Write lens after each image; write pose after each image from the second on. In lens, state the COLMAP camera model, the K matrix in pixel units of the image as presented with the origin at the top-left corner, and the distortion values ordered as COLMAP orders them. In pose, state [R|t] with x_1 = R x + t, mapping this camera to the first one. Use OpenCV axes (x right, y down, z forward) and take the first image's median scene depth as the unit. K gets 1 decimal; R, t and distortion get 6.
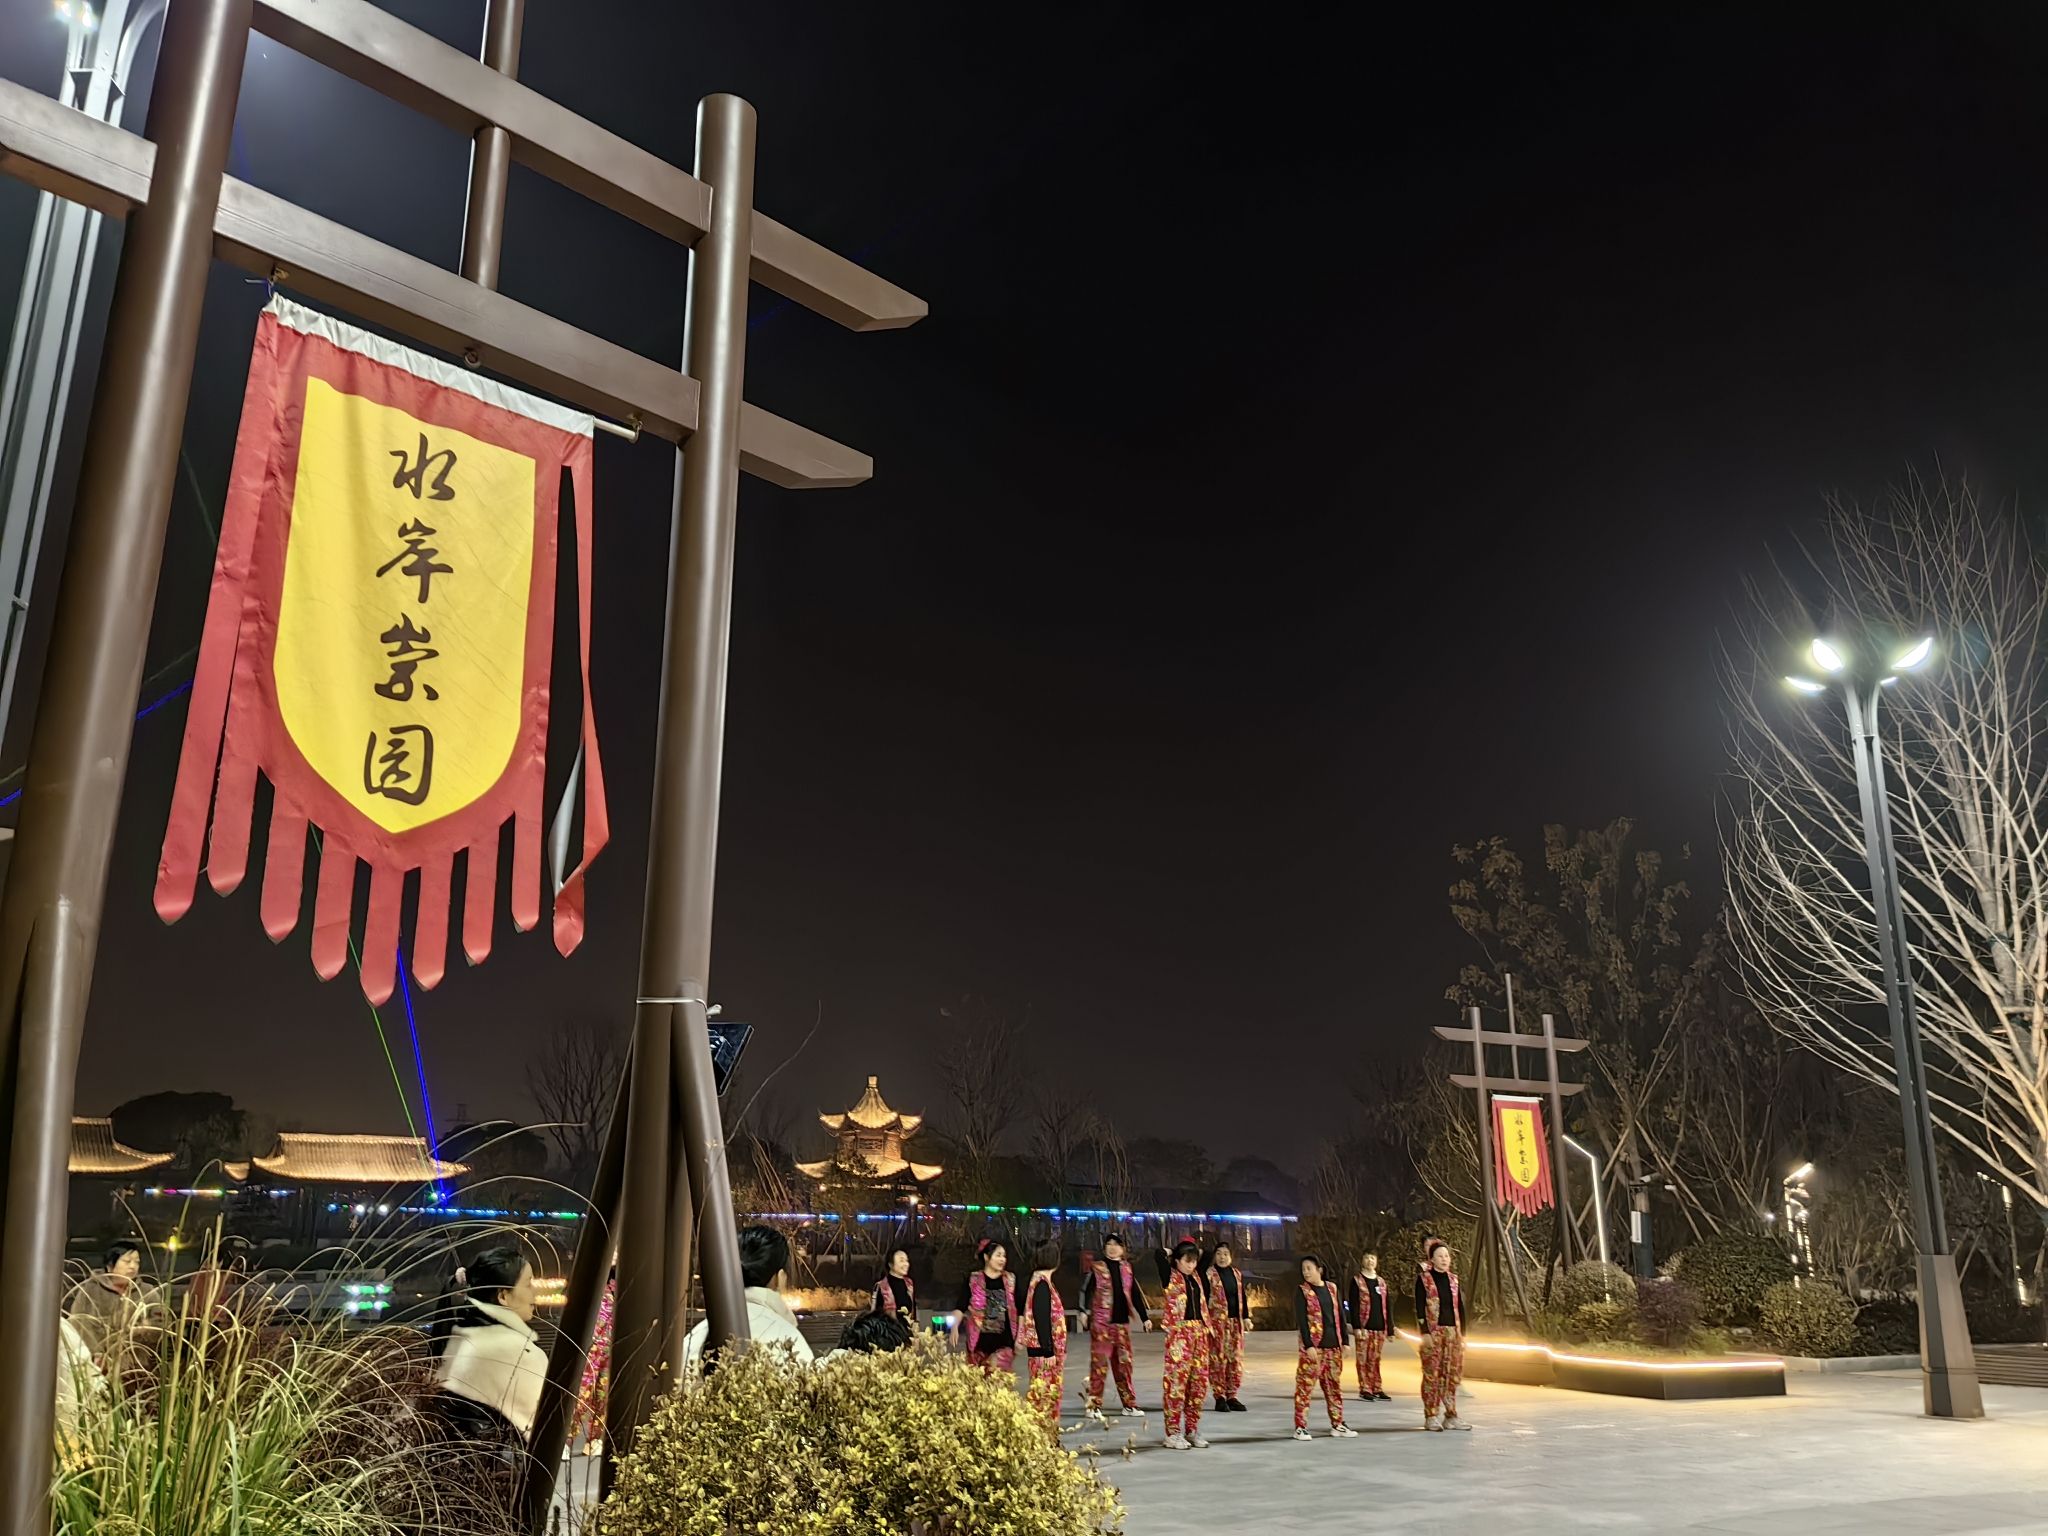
lens RADIAL K [[1590.0, 0, 1022.4], [0, 1590.0, 763.1], [0, 0, 1]] dist [0.057118, -0.025652]
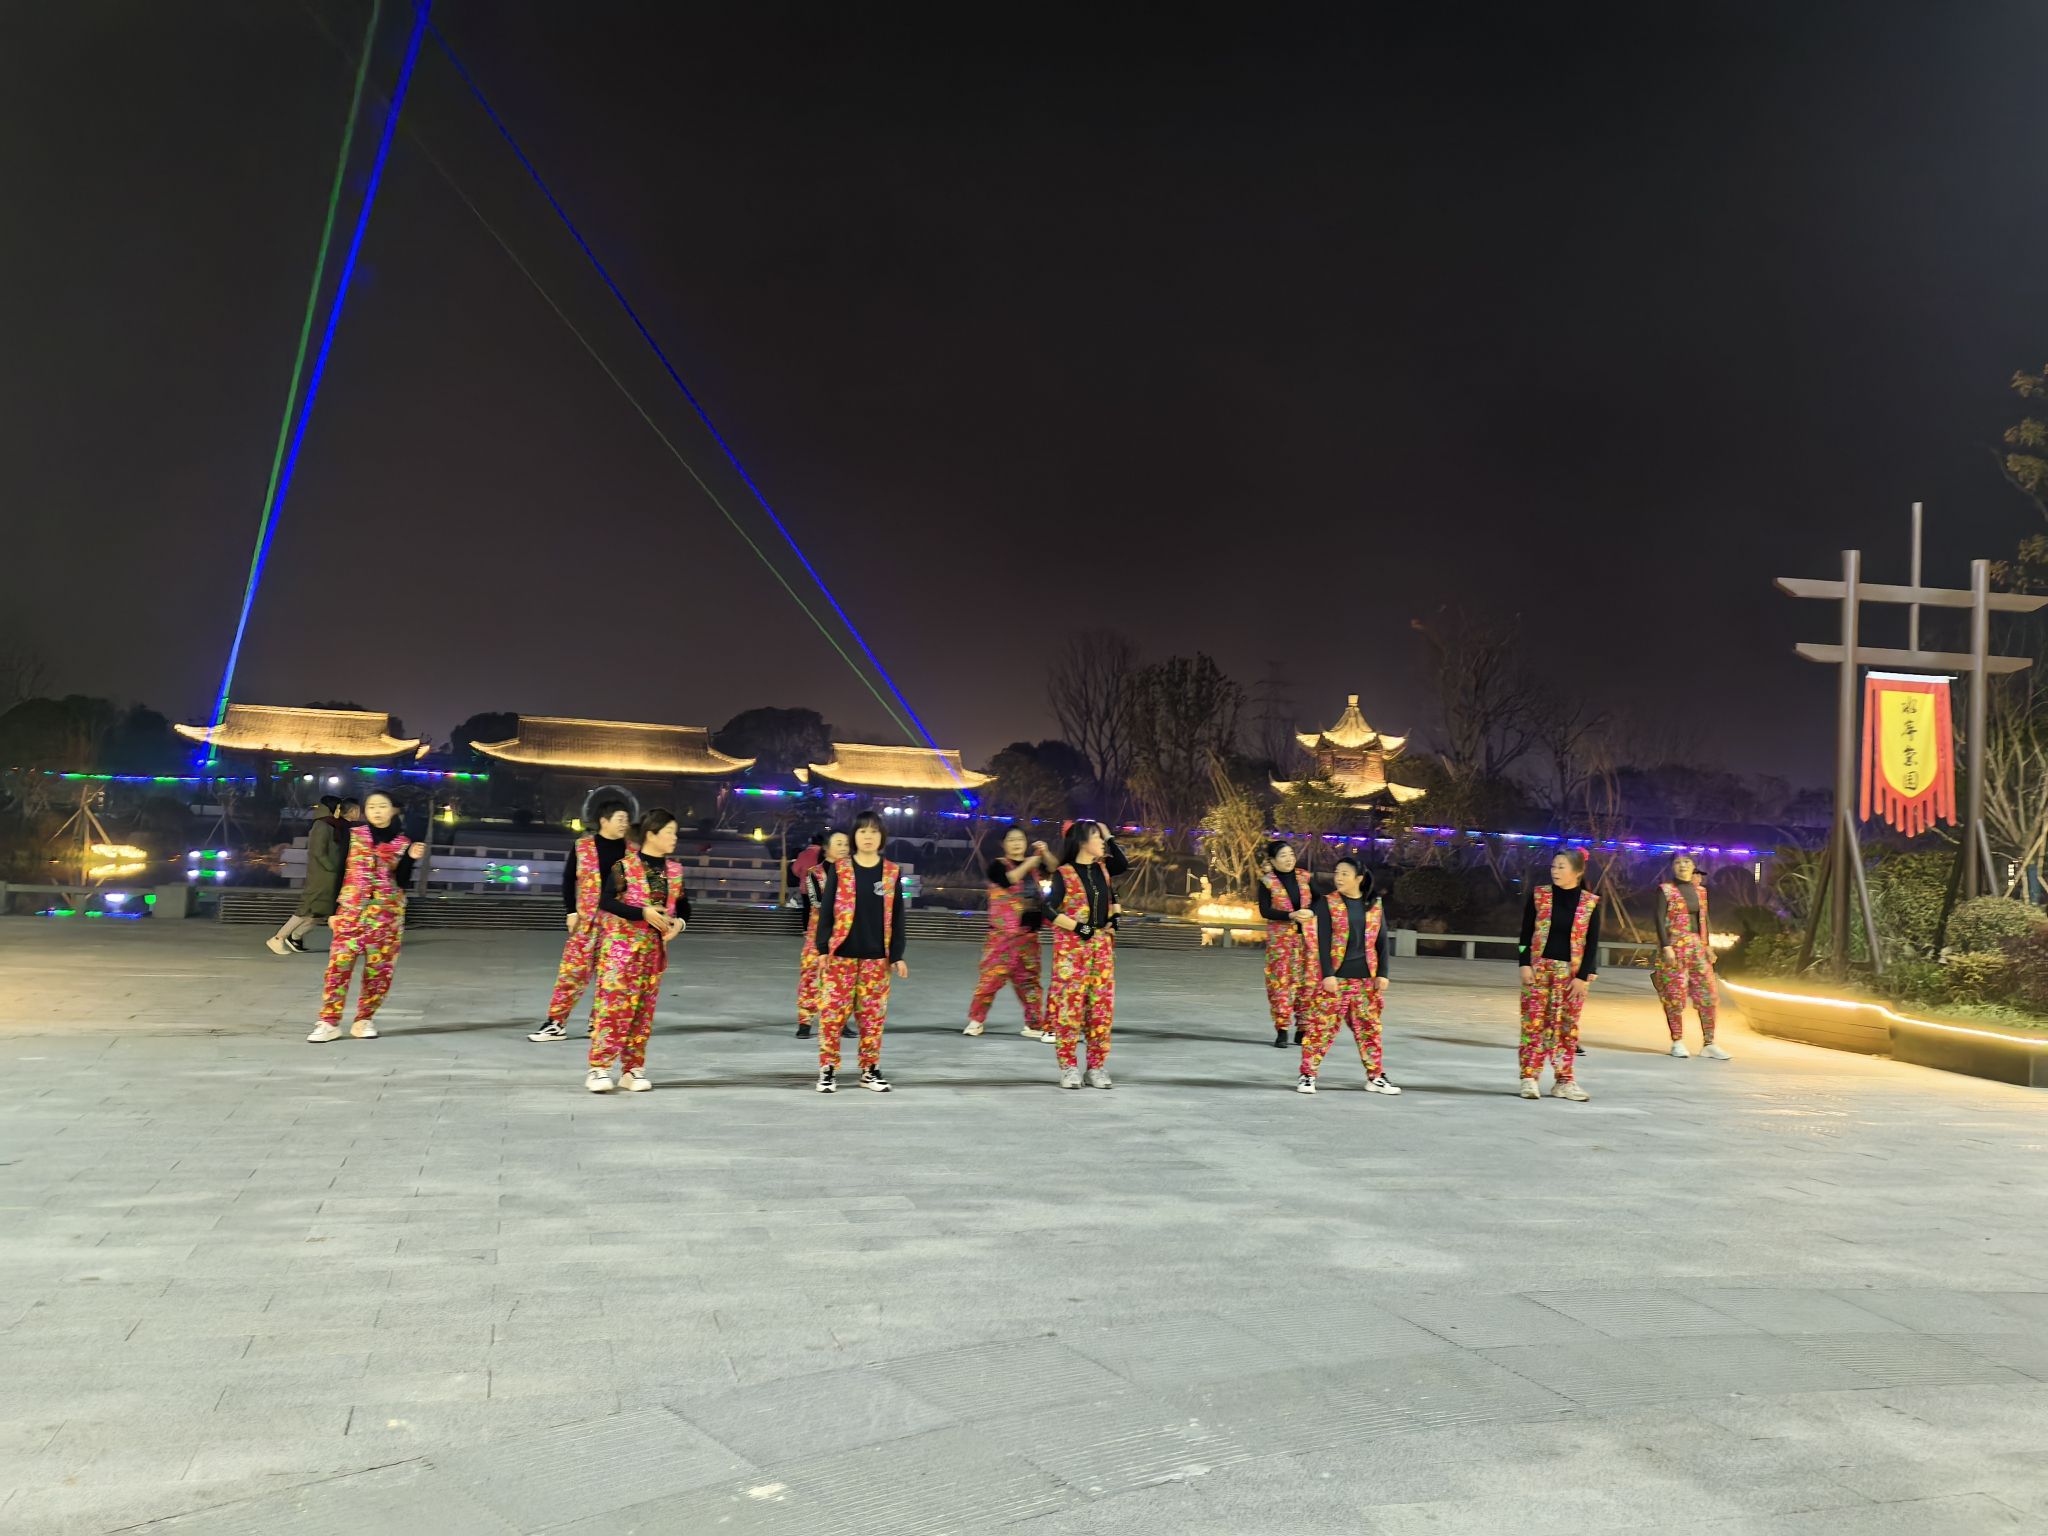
lens RADIAL K [[1590.0, 0, 1029.6], [0, 1590.0, 762.8], [0, 0, 1]] dist [0.057118, -0.025652]
pose [[0.934653, 0.019553, -0.355023, 0.068387], [0.060818, 0.974980, 0.213811, 0.024077], [0.350321, -0.221431, 0.910079, 0.070728]]
